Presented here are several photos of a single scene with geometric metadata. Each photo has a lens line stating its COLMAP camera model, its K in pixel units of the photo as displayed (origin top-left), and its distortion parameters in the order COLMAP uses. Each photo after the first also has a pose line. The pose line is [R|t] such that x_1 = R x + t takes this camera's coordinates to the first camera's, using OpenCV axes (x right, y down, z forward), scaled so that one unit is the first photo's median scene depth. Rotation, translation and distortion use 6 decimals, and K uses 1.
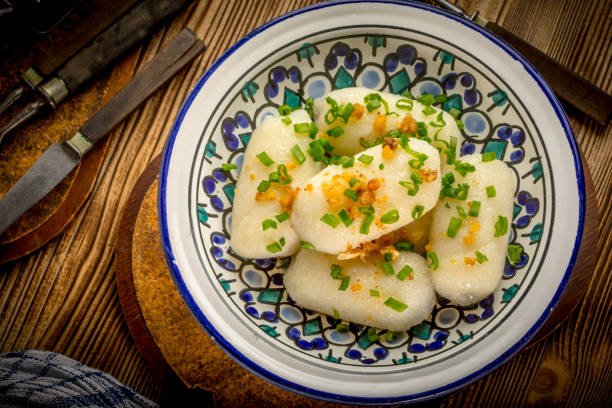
lens RADIAL K [[1940.4, 0, 317.0], [0, 1940.4, 203.2], [0, 0, 1]] dist [-0.163557, -0.118802]
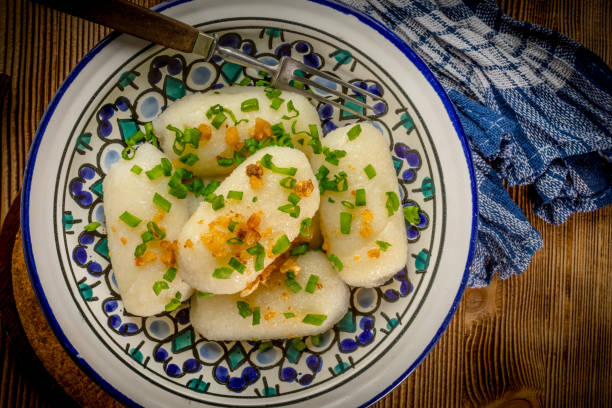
lens RADIAL K [[1940.4, 0, 317.0], [0, 1940.4, 203.2], [0, 0, 1]] dist [-0.163557, -0.118802]
pose [[0.938880, -0.342403, 0.035572, 0.026742], [0.314126, 0.894415, 0.318350, -0.292786], [-0.140820, -0.287718, 0.947306, 0.113018]]
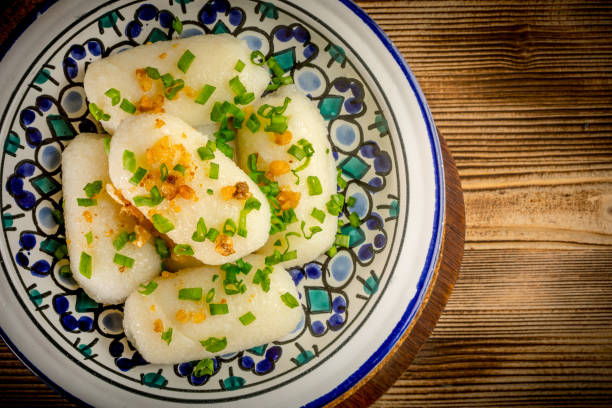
lens RADIAL K [[1940.4, 0, 317.0], [0, 1940.4, 203.2], [0, 0, 1]] dist [-0.163557, -0.118802]
pose [[0.380205, 0.924229, -0.035282, 0.083231], [-0.884026, 0.374352, 0.279927, -0.288770], [0.271924, -0.075240, 0.959373, 0.183036]]
